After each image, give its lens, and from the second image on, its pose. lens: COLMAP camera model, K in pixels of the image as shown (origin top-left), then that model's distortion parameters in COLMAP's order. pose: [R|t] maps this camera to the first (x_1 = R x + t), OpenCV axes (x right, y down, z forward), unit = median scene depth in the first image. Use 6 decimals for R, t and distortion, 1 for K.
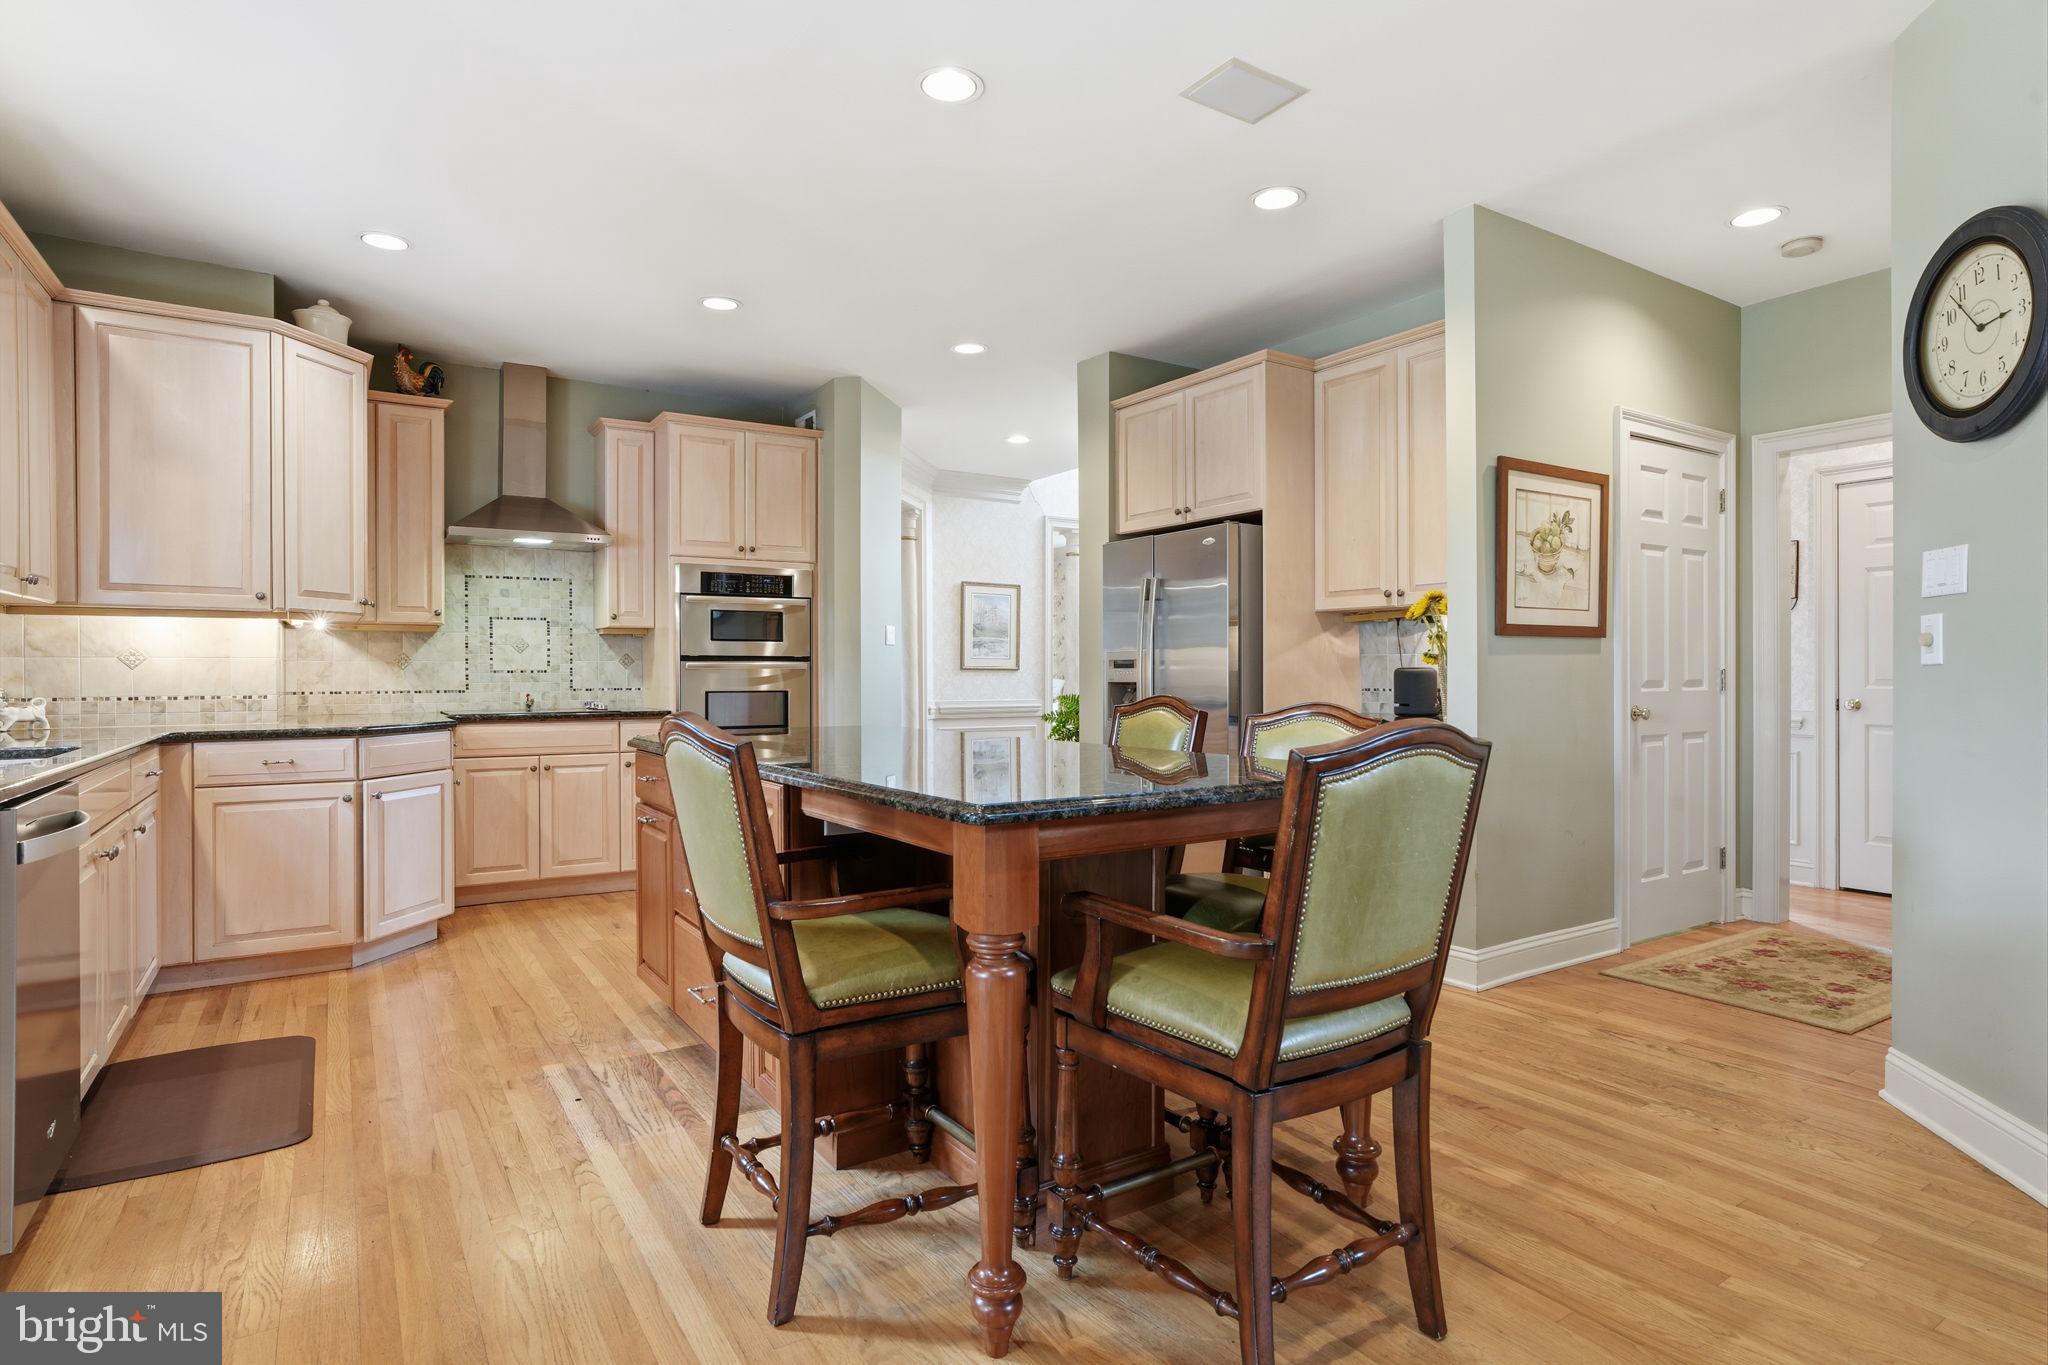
lens RADIAL K [[1064.2, 0, 1020.9], [0, 1064.2, 681.9], [0, 0, 1]] dist [-0.057821, 0.047361]
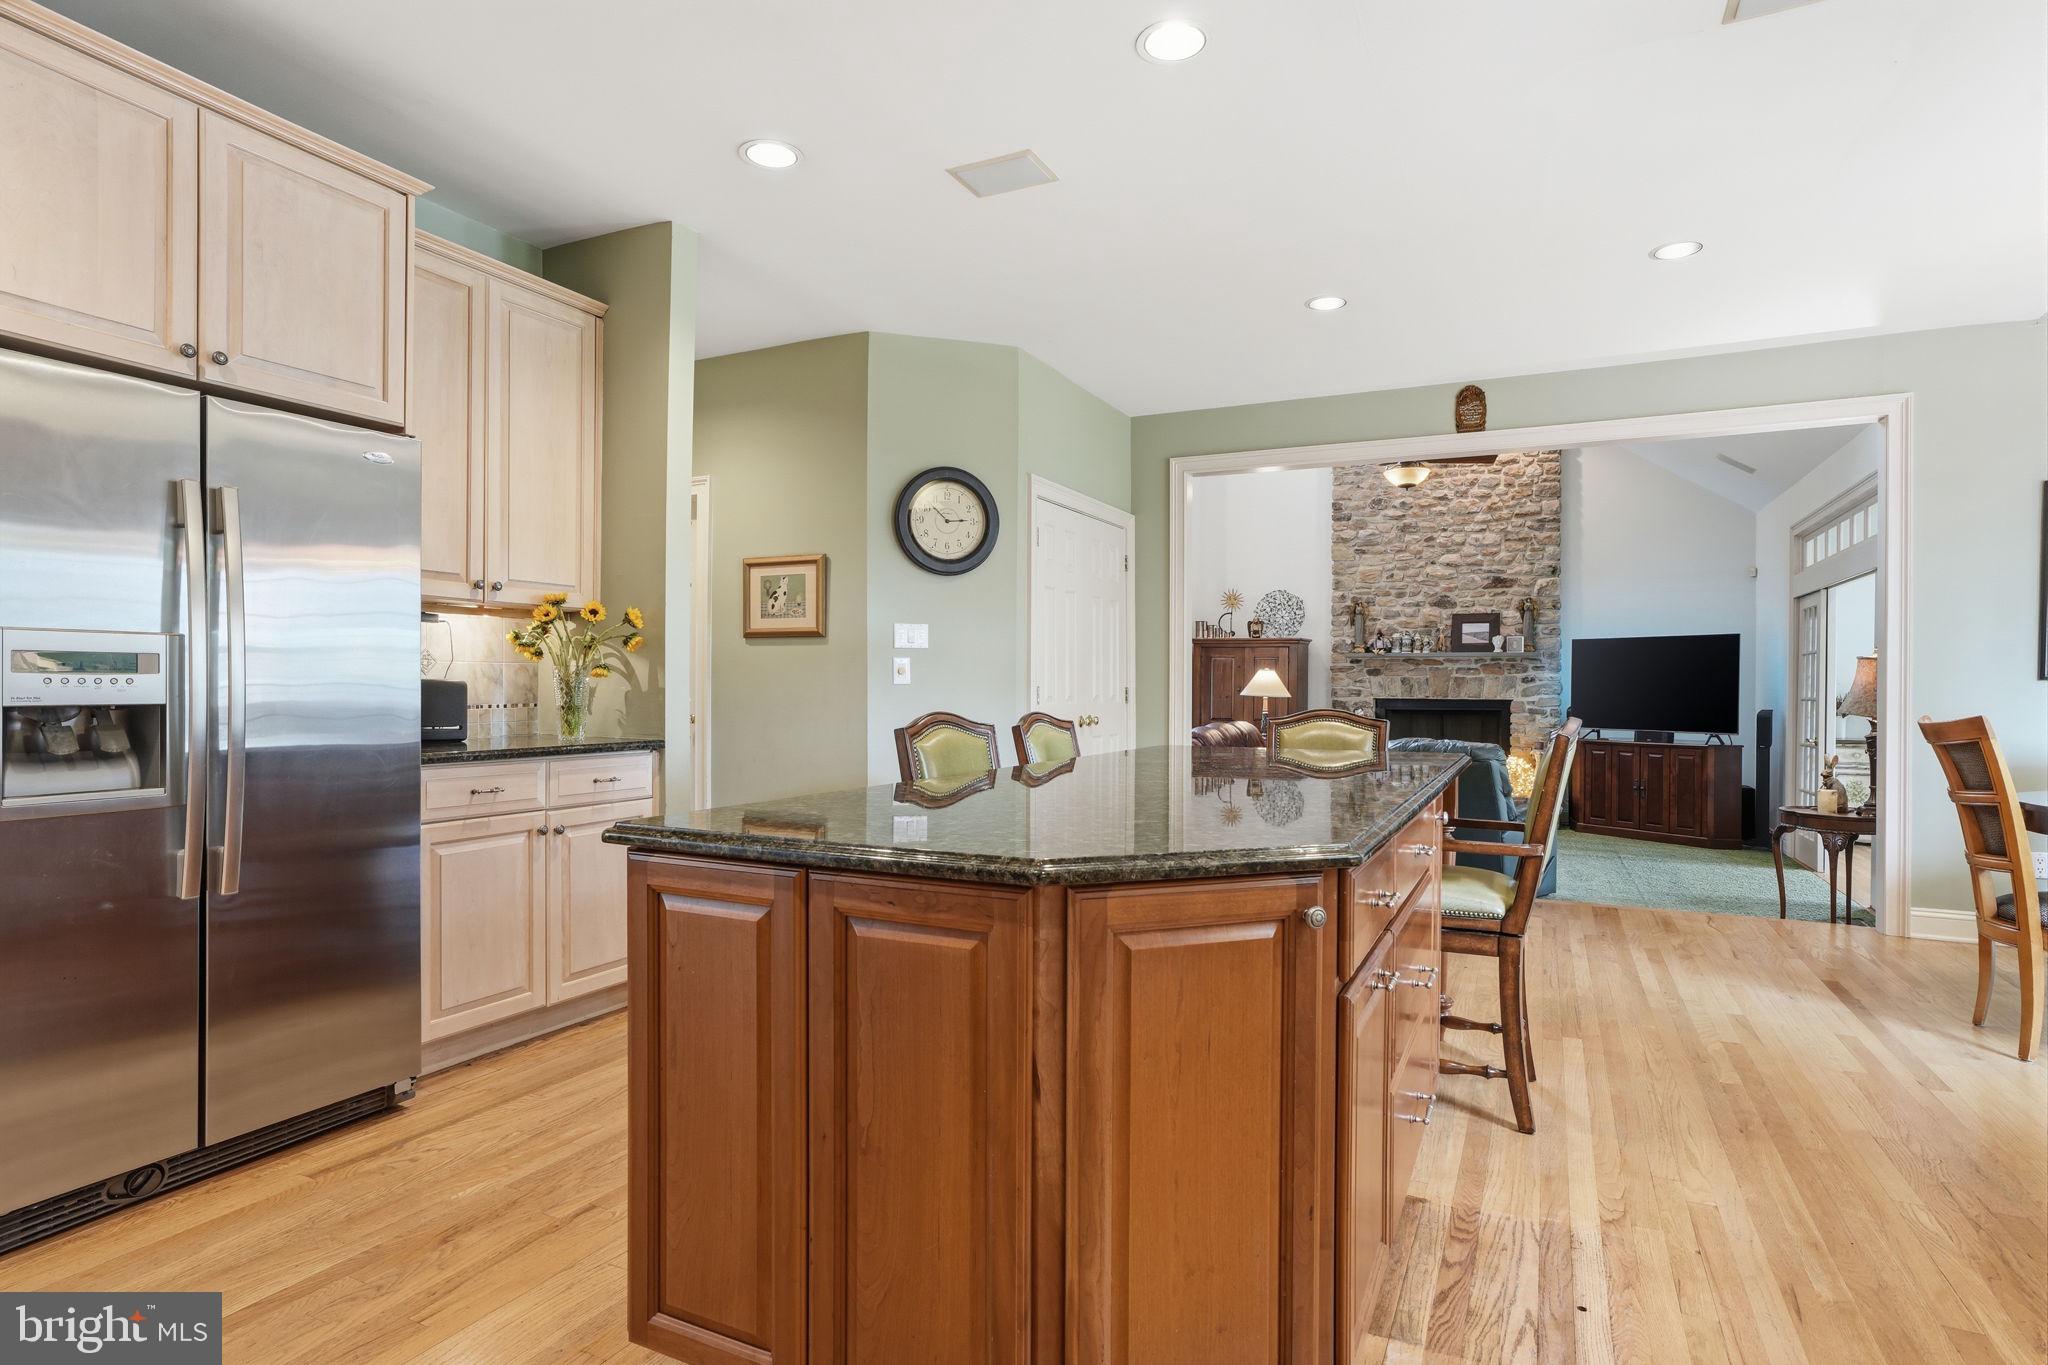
lens RADIAL K [[1064.2, 0, 1020.9], [0, 1064.2, 681.9], [0, 0, 1]] dist [-0.057821, 0.047361]
pose [[-0.501648, 0.002711, 0.865067, -0.452683], [0.000218, 0.999995, -0.003007, -0.007541], [-0.865072, -0.001320, -0.501647, 0.904926]]
